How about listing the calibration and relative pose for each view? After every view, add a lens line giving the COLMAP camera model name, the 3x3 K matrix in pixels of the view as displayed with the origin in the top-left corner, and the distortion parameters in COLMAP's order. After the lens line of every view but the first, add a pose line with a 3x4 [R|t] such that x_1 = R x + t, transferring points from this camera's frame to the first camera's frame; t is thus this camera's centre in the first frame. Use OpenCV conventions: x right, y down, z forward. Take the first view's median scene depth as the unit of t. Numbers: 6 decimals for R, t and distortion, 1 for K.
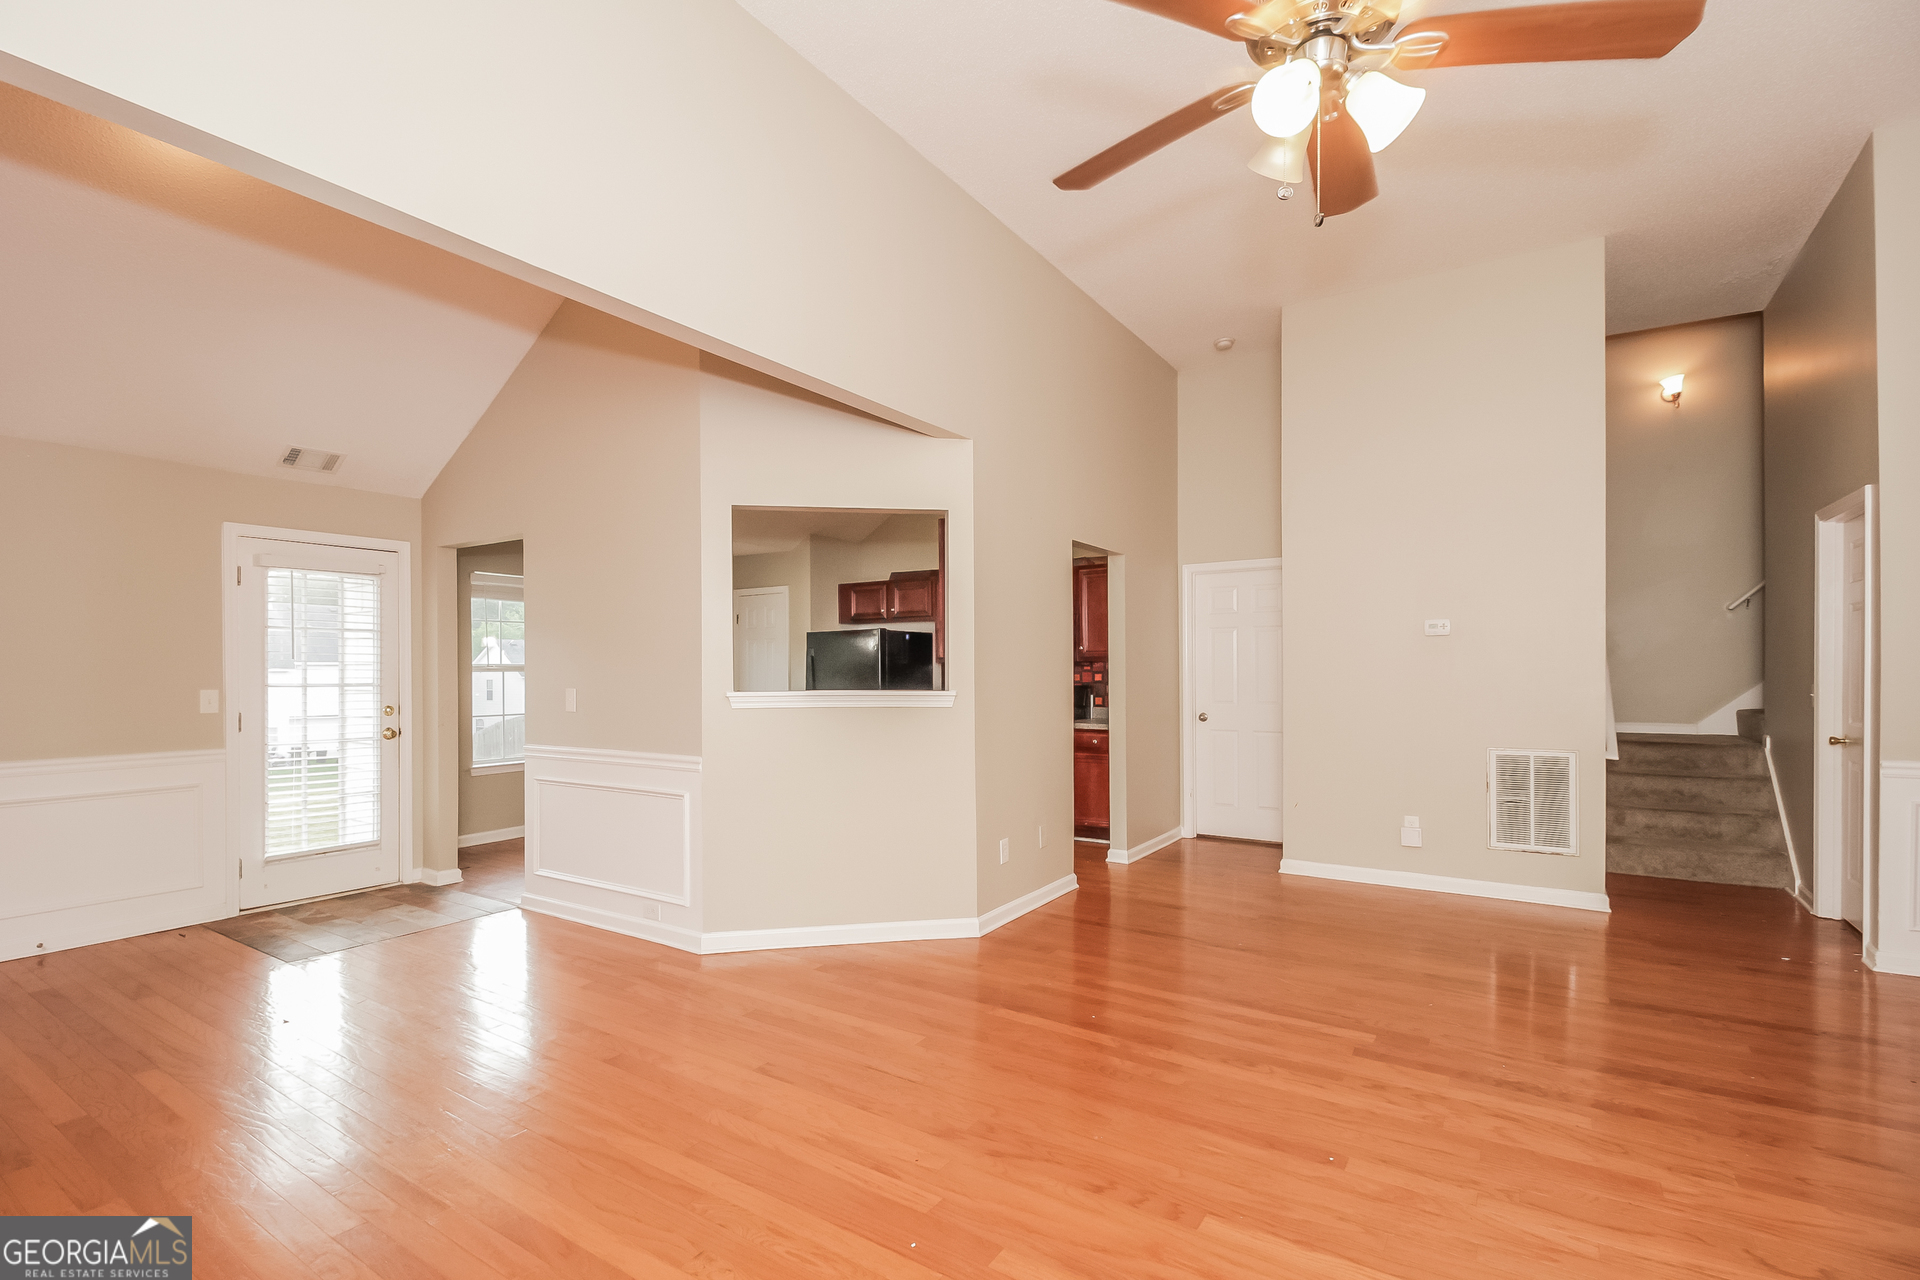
lens RADIAL K [[883.9, 0, 927.2], [0, 883.9, 665.9], [0, 0, 1]] dist [-0.000309, -0.000777]
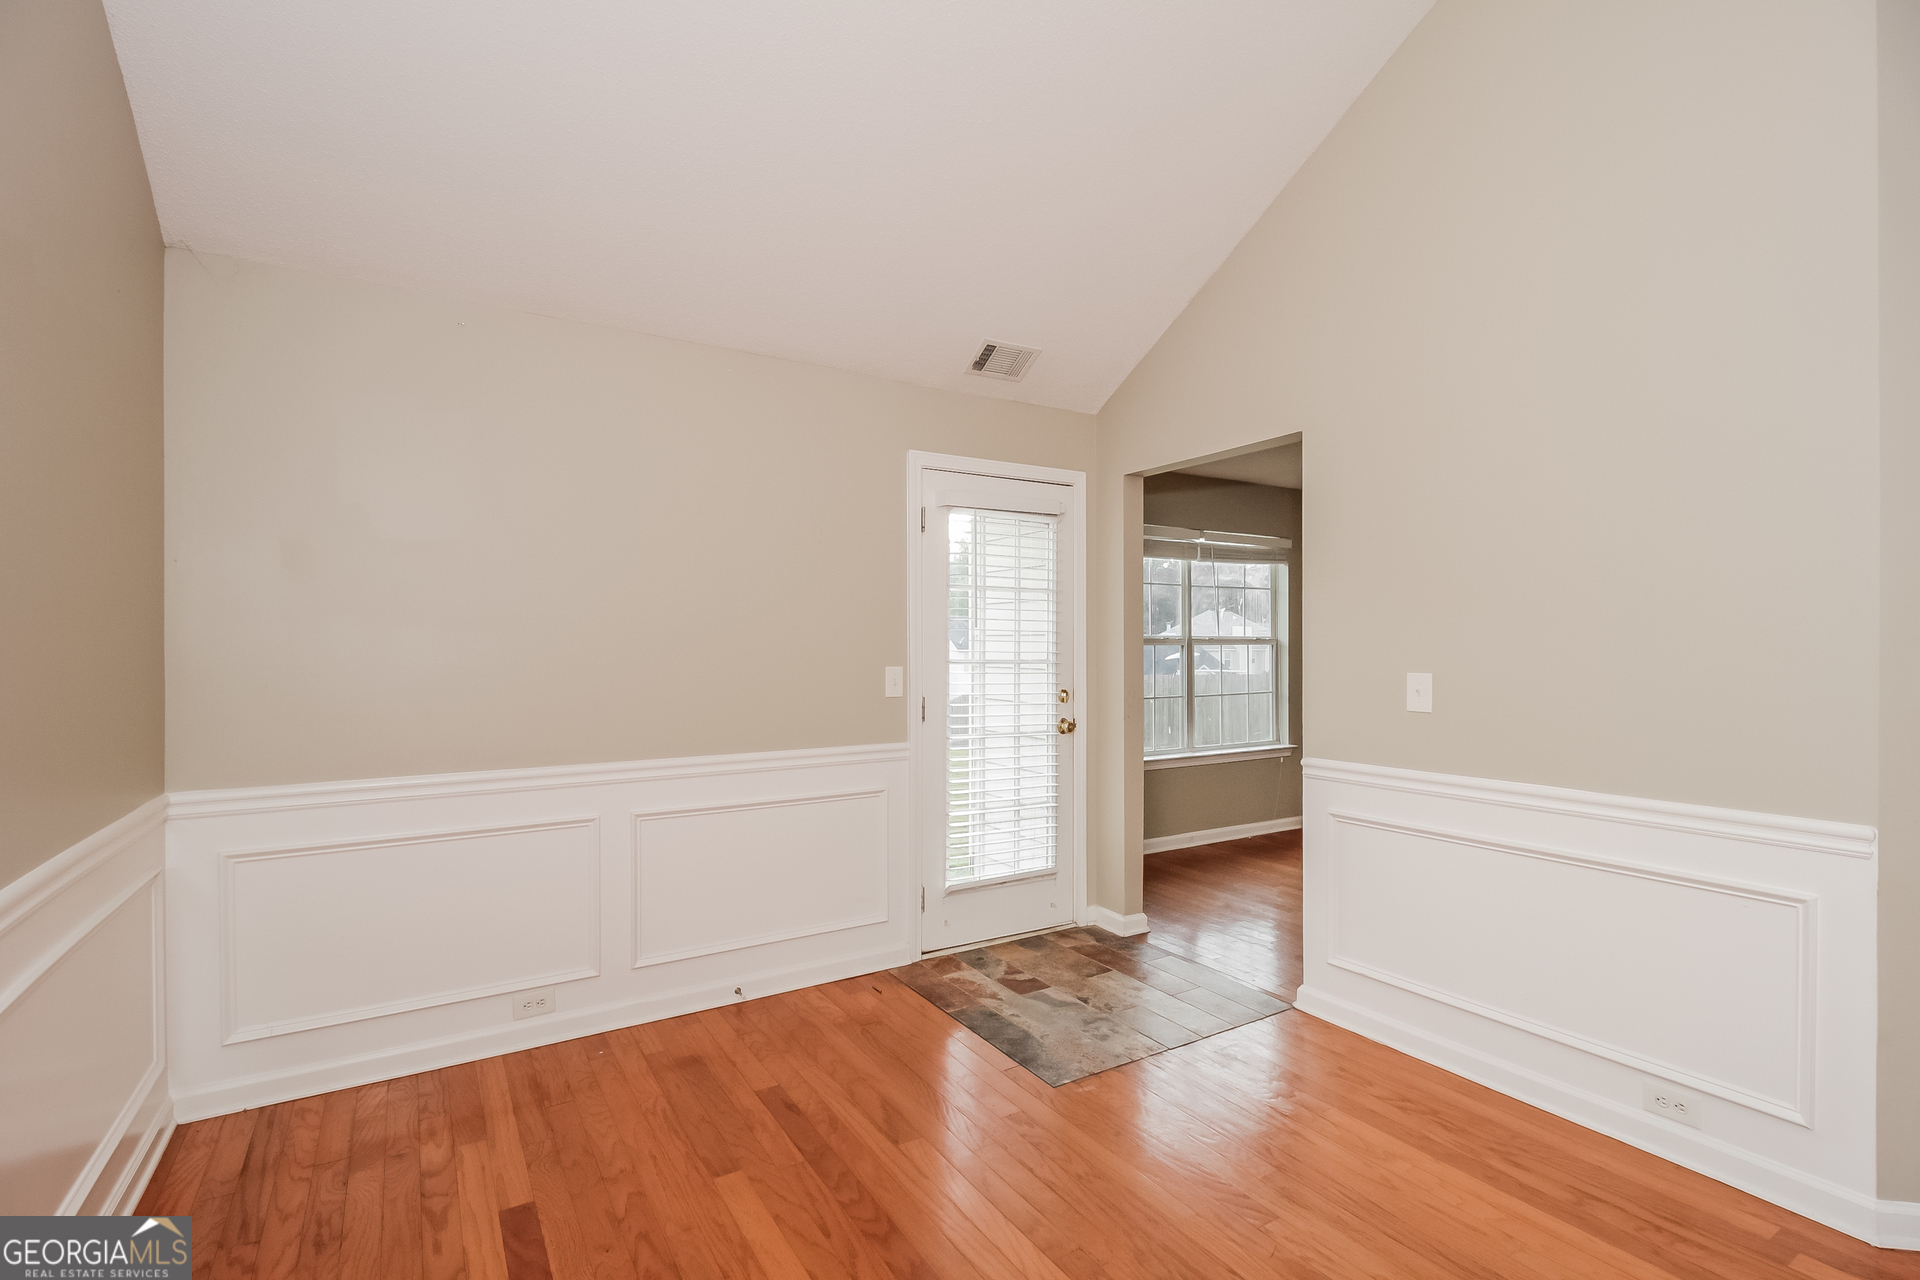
lens RADIAL K [[883.9, 0, 963.4], [0, 883.9, 641.2], [0, 0, 1]] dist [-0.000309, -0.000777]
pose [[0.914387, 0.004355, -0.404817, -0.410398], [-0.004350, 0.999990, 0.000931, 0.003412], [0.404817, 0.000910, 0.914397, 0.294185]]
